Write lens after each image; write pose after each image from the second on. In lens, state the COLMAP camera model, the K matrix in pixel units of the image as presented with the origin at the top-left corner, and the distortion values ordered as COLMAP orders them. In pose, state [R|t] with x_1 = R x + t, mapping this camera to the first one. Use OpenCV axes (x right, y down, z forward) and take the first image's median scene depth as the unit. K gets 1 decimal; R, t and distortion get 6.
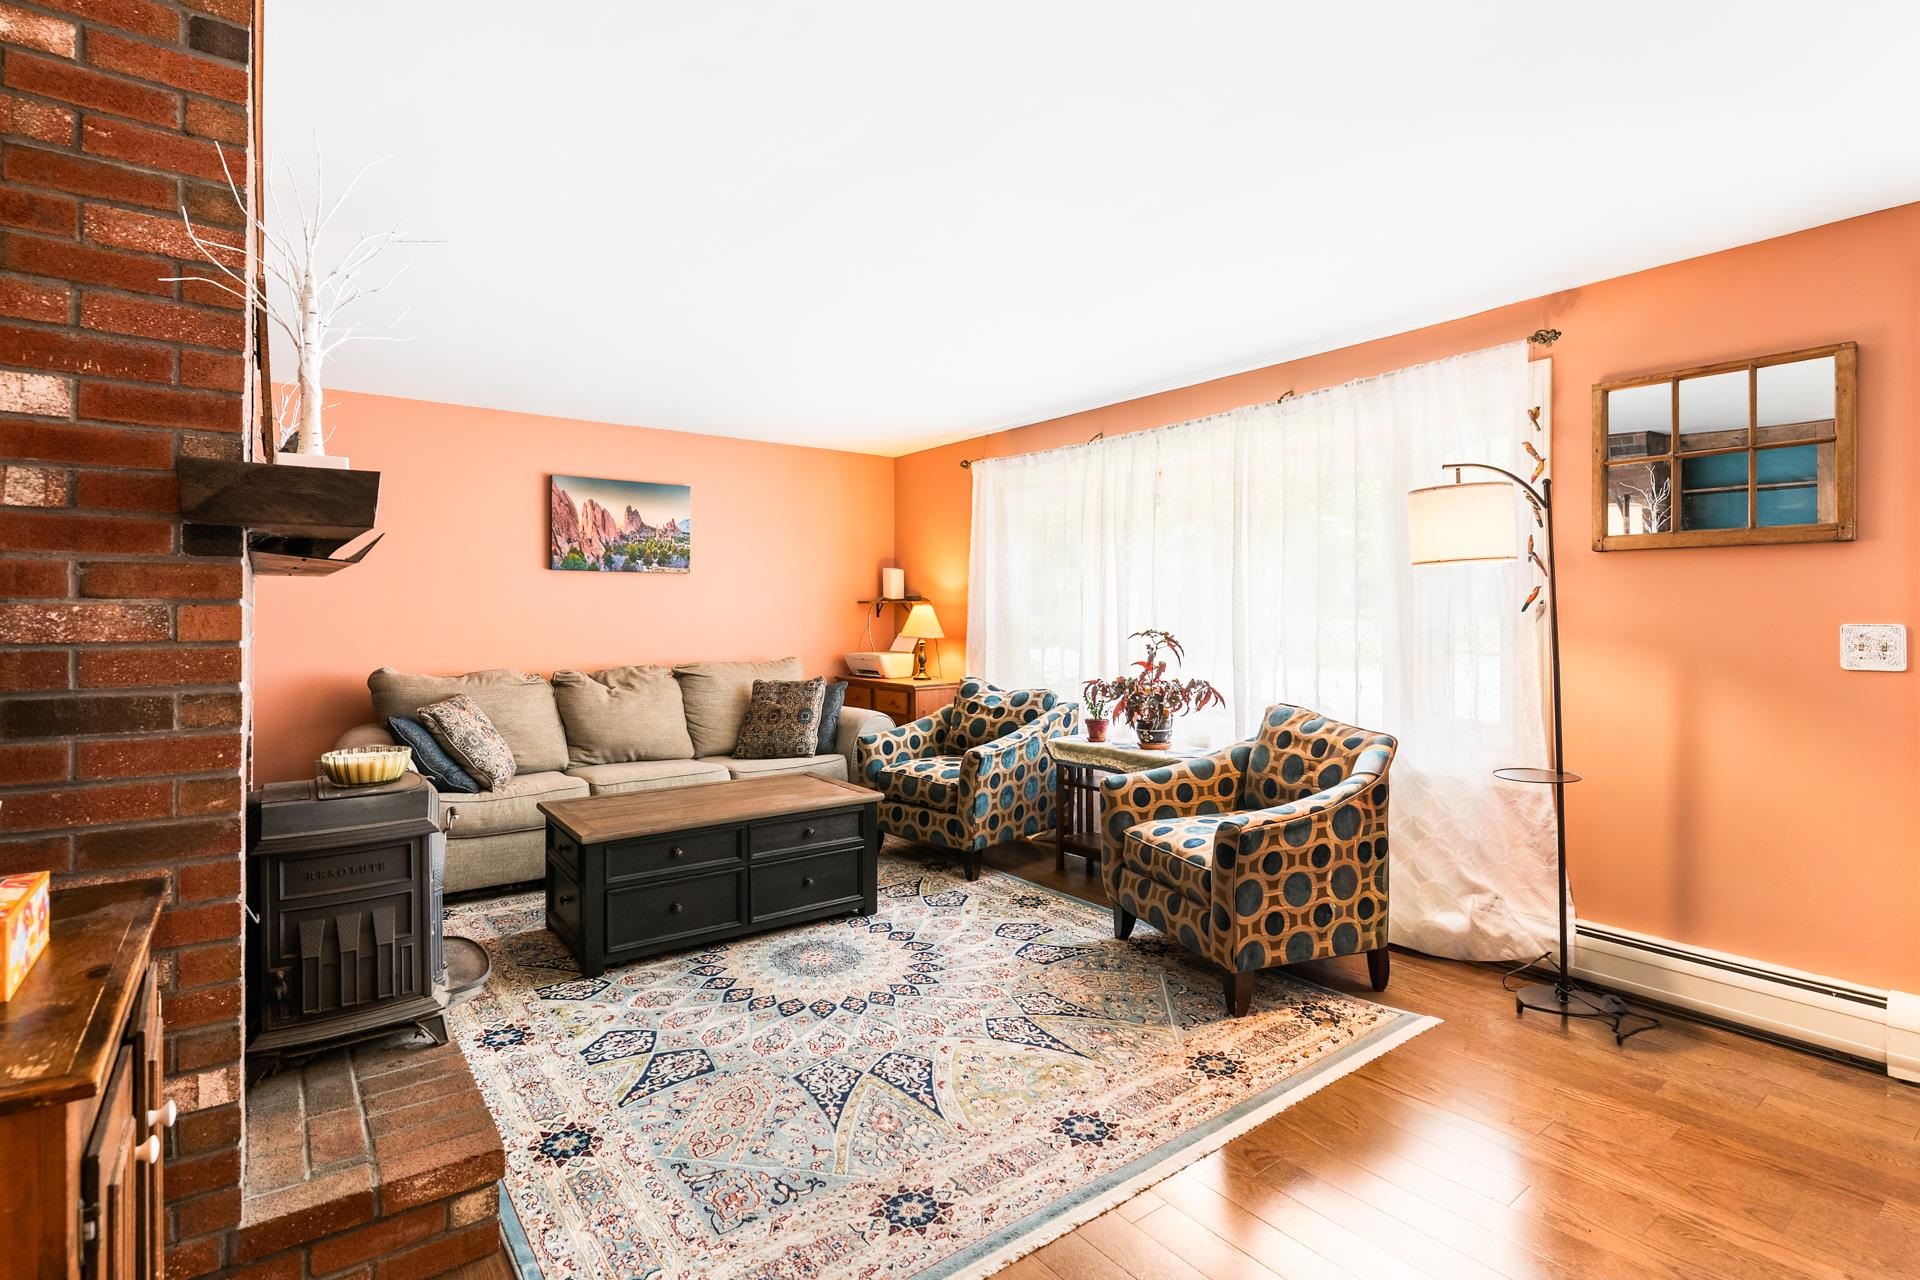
lens RADIAL K [[918.6, 0, 951.8], [0, 918.6, 618.9], [0, 0, 1]] dist [0.004852, -0.007164]
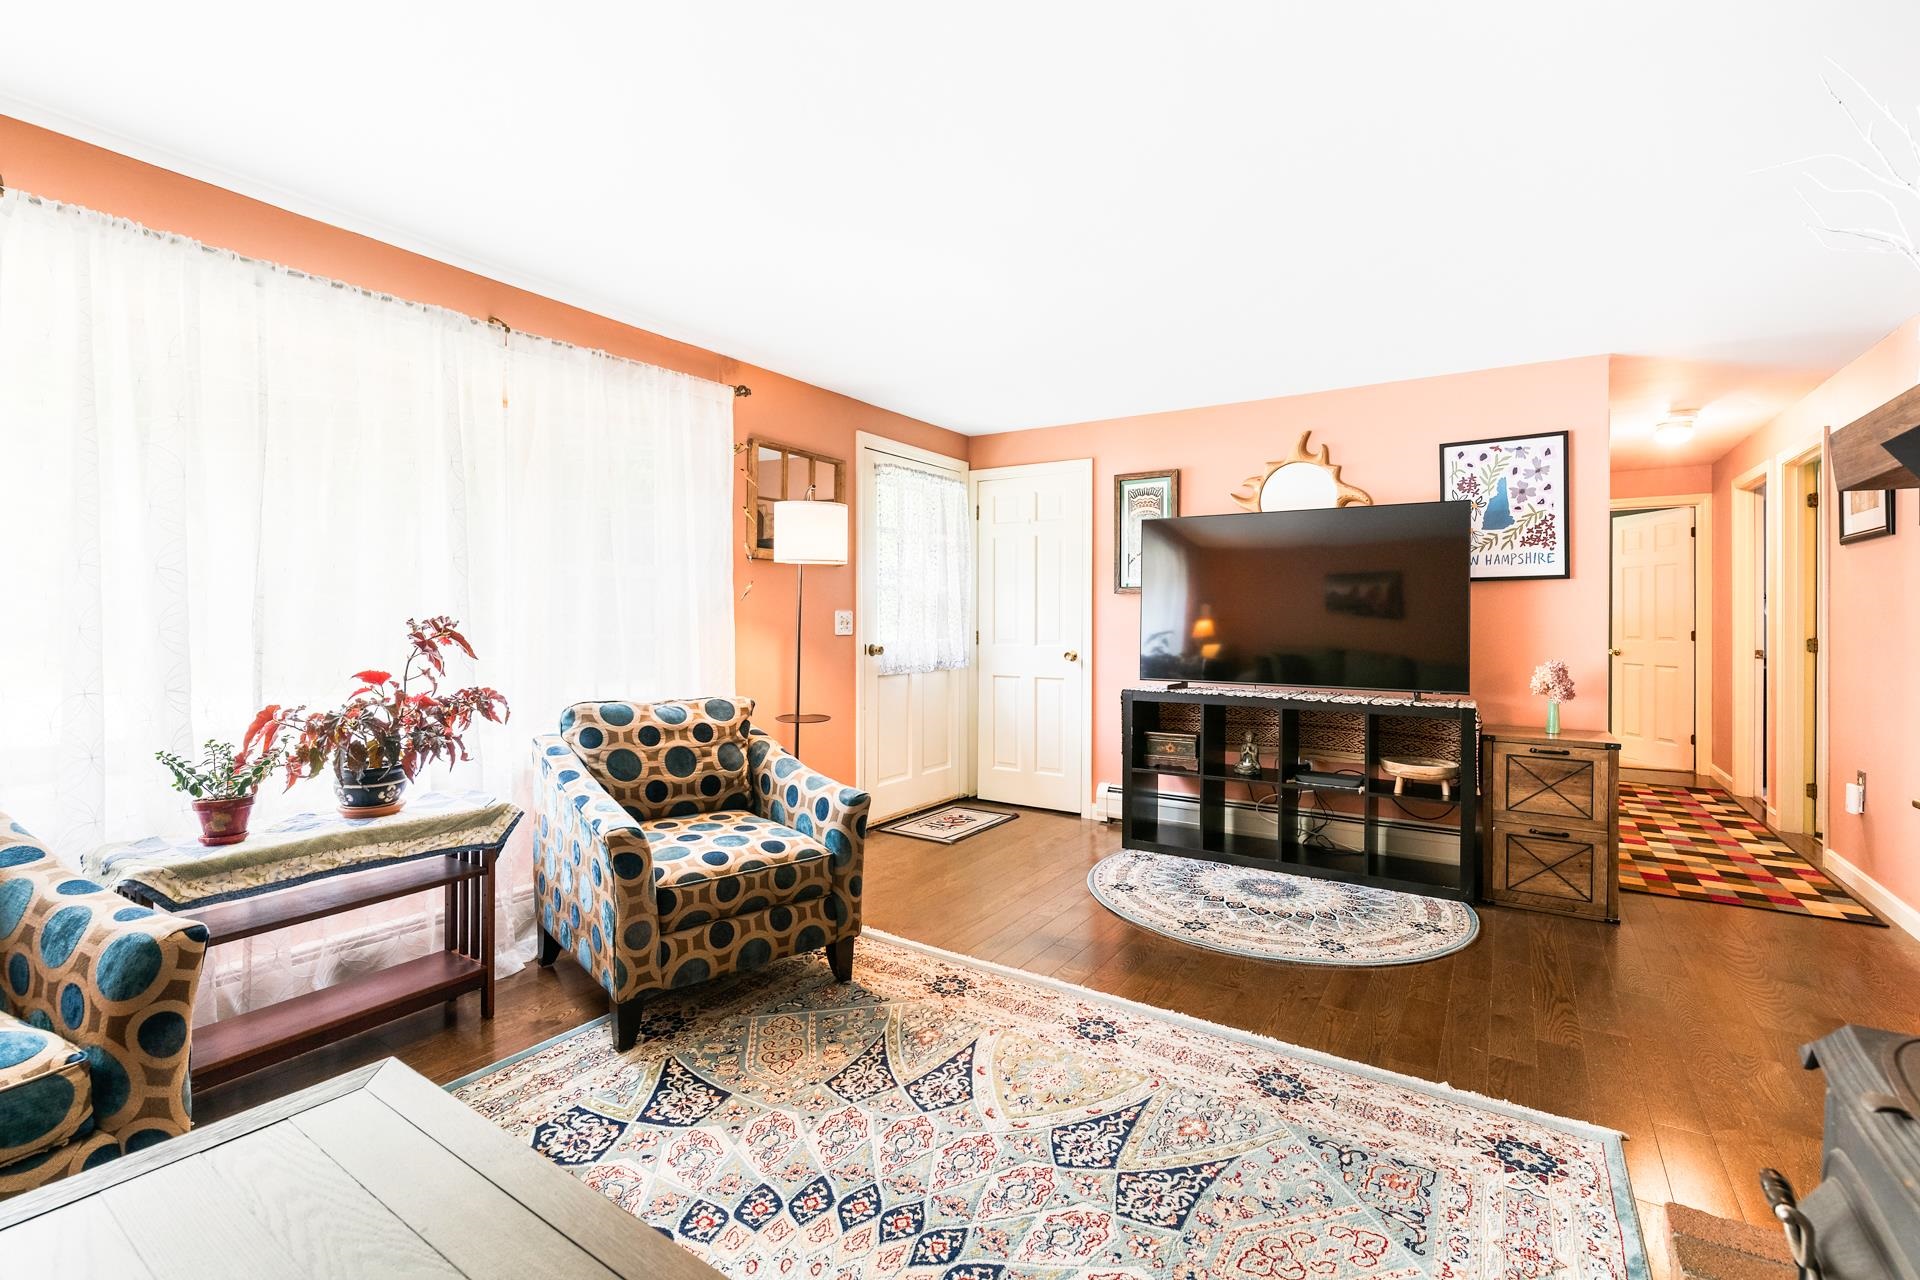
lens RADIAL K [[824.3, 0, 971.7], [0, 824.3, 627.8], [0, 0, 1]] dist [0.002075, -0.006553]
pose [[-0.346859, -0.011980, 0.937841, -0.488888], [0.000644, 0.999915, 0.013011, 0.013447], [-0.937917, 0.005117, -0.346822, 0.939752]]
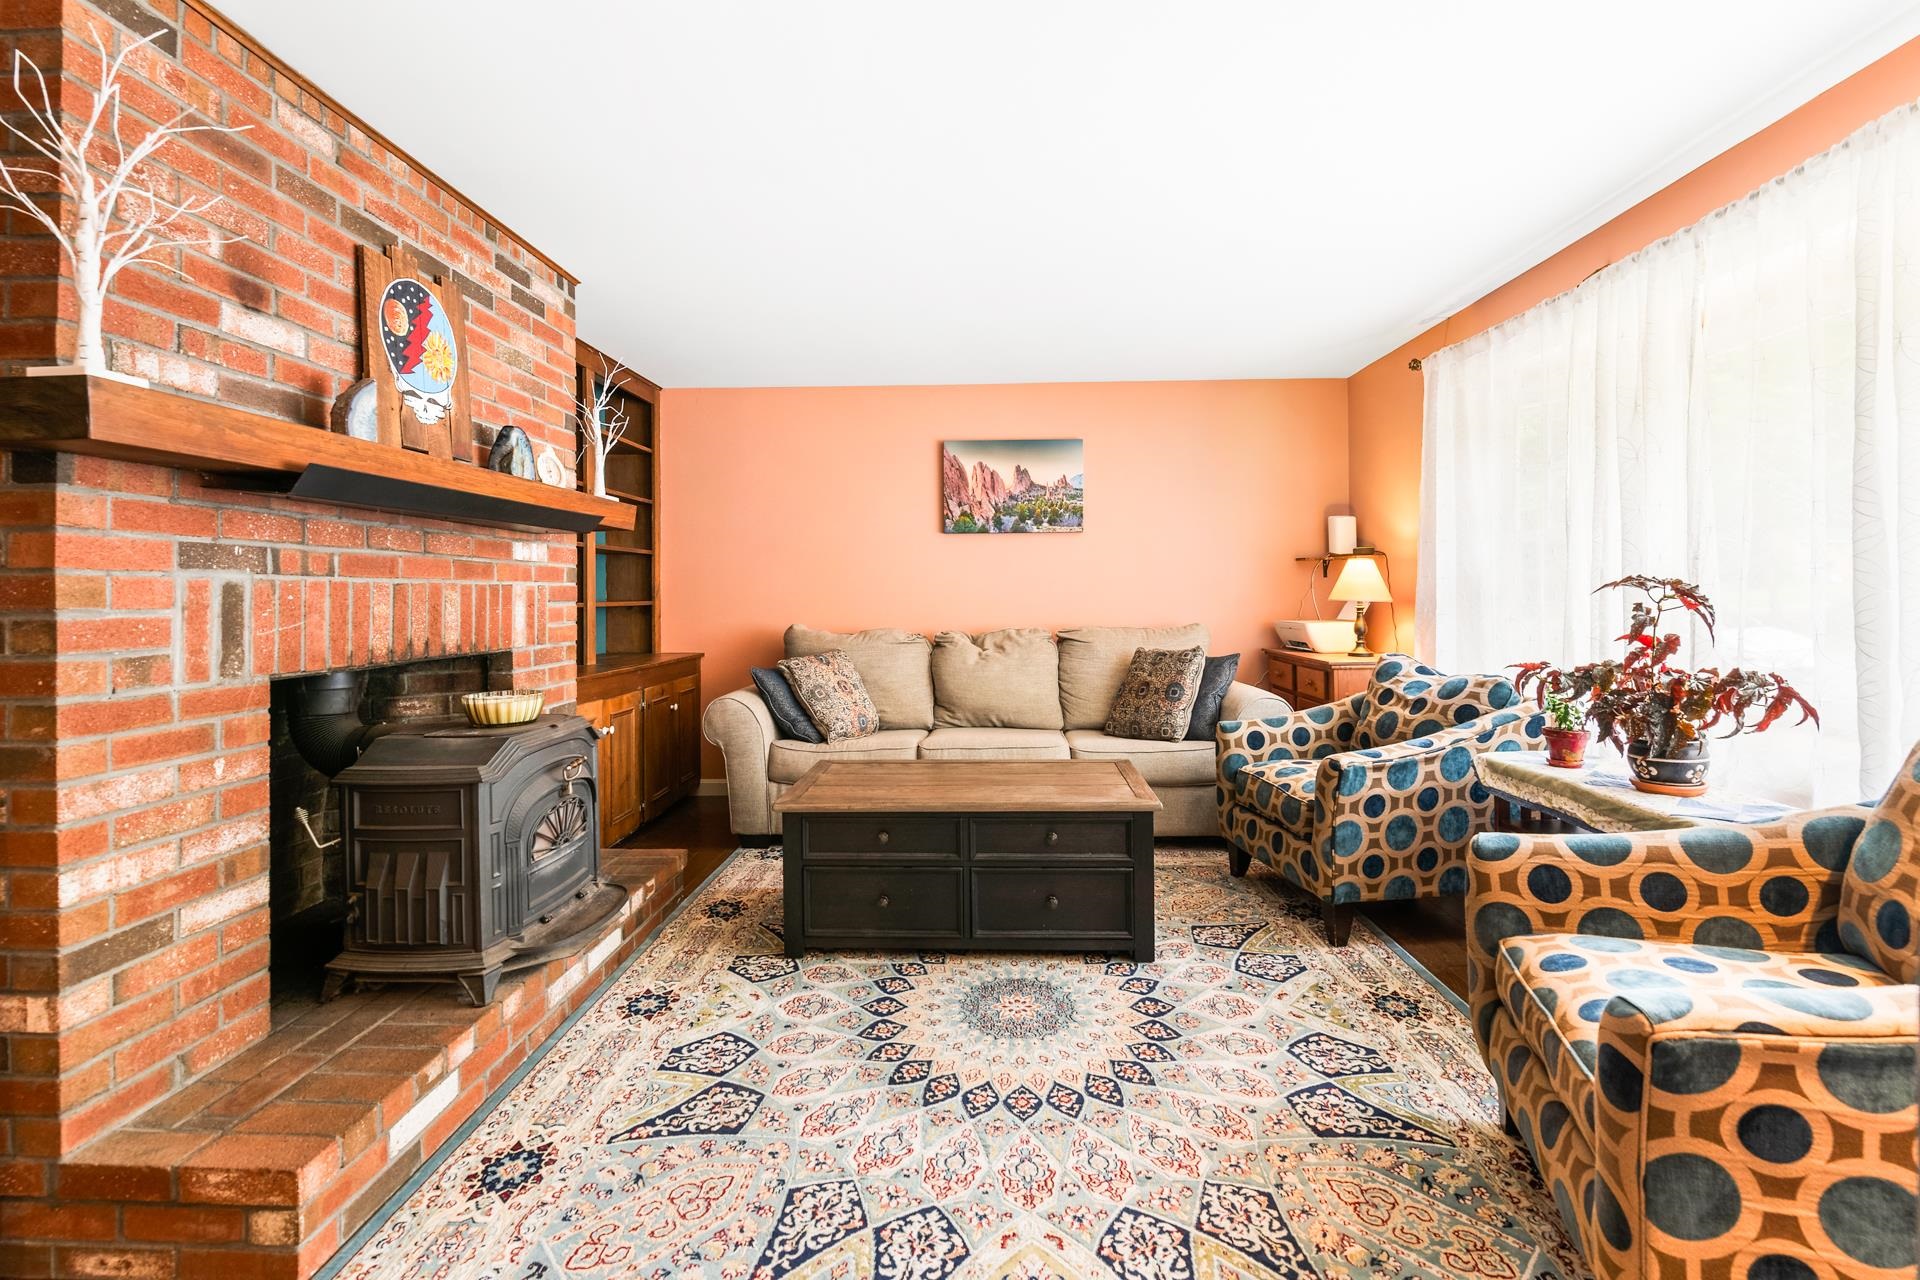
lens RADIAL K [[839.2, 0, 965.6], [0, 839.2, 593.4], [0, 0, 1]] dist [0.002748, -0.005944]
pose [[0.781175, -0.006181, -0.624282, 0.237048], [0.004081, 0.999980, -0.004795, 0.025663], [0.624299, 0.001198, 0.781184, 0.392452]]
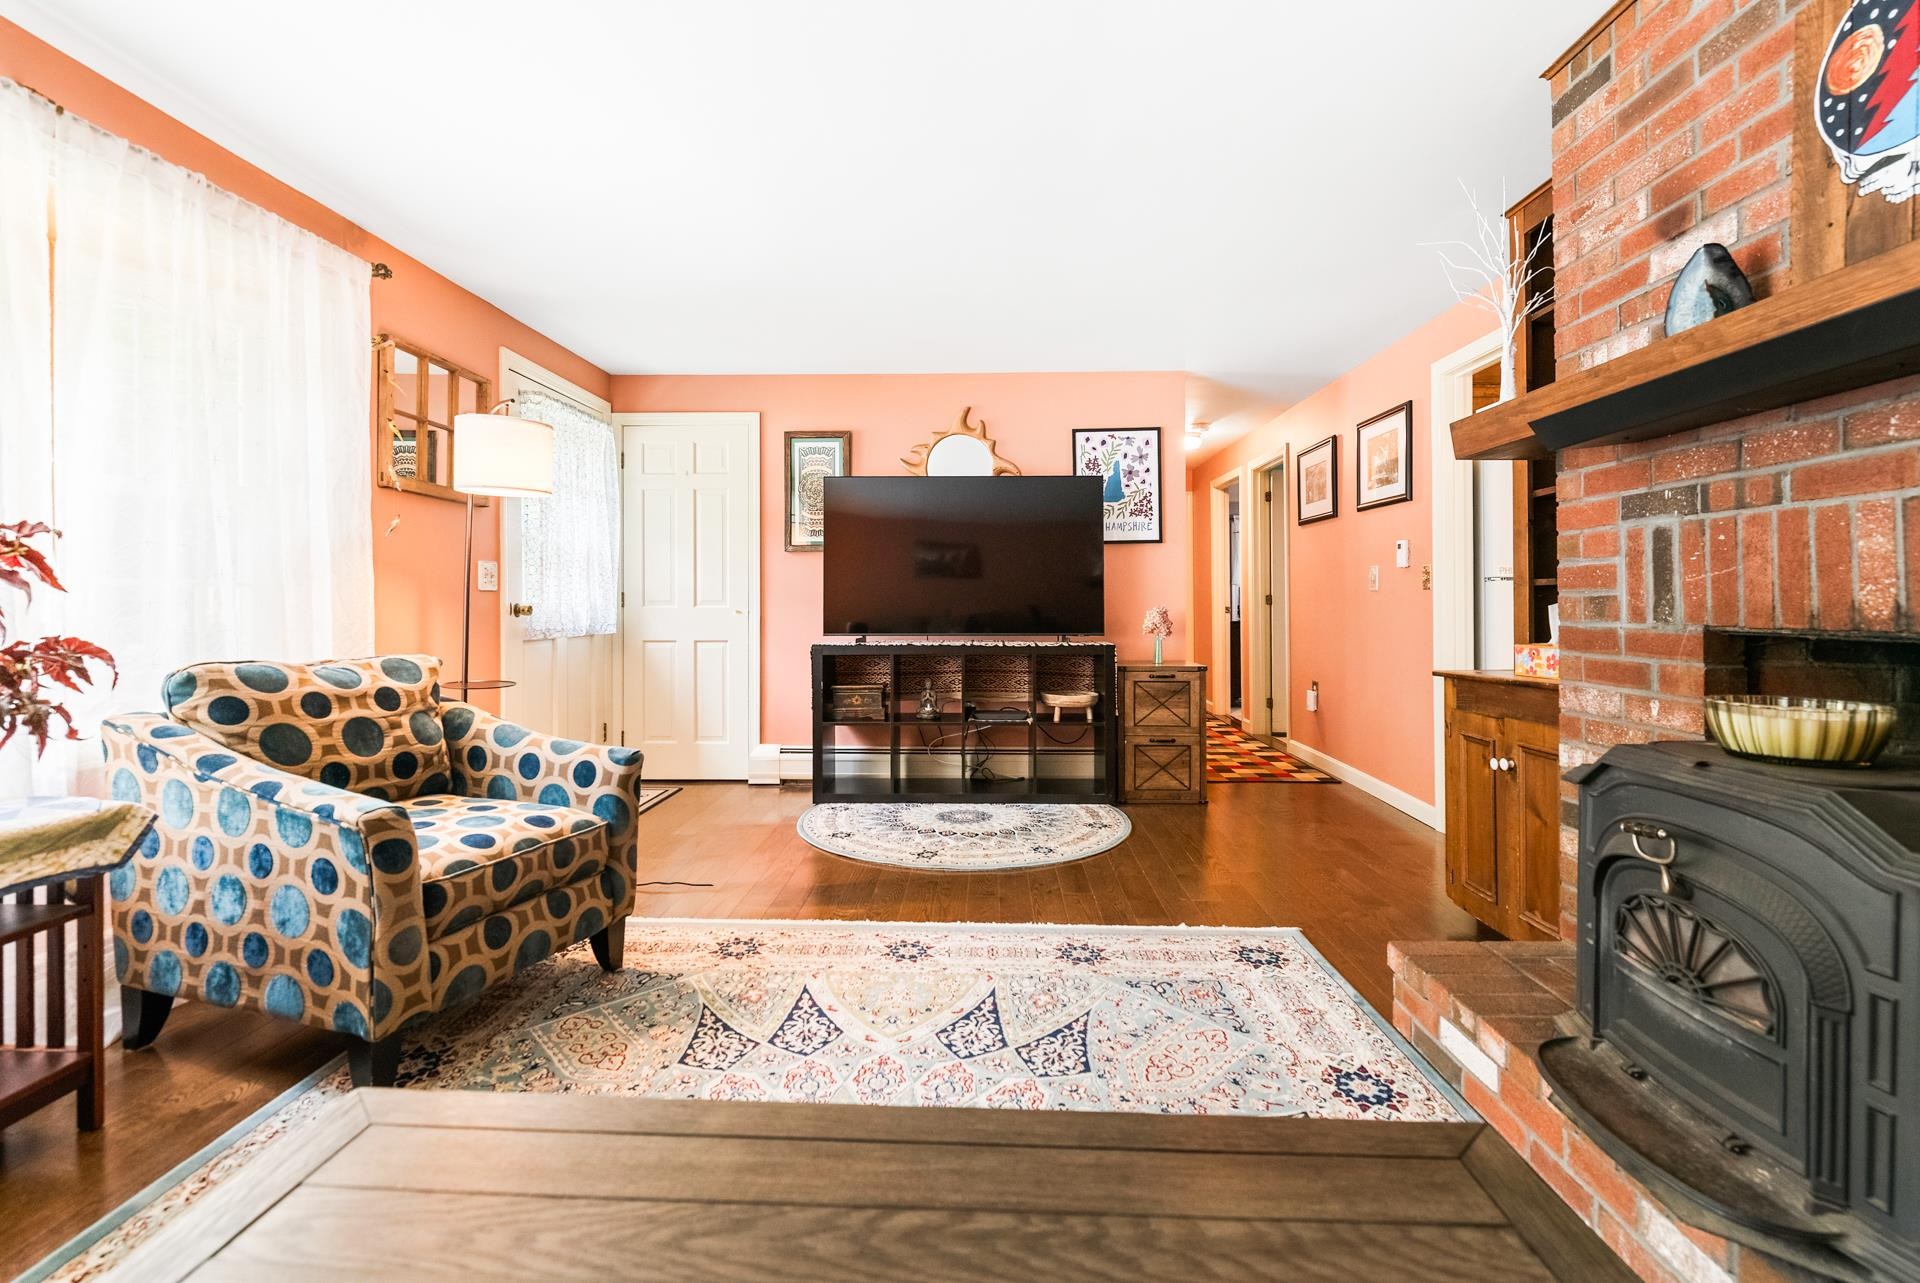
lens RADIAL K [[840.5, 0, 952.8], [0, 840.5, 609.0], [0, 0, 1]] dist [0.001309, -0.005140]
pose [[-0.775125, -0.001634, 0.631806, -0.375499], [0.006108, 0.999931, 0.010081, 0.054575], [-0.631778, 0.011673, -0.775061, 1.129899]]
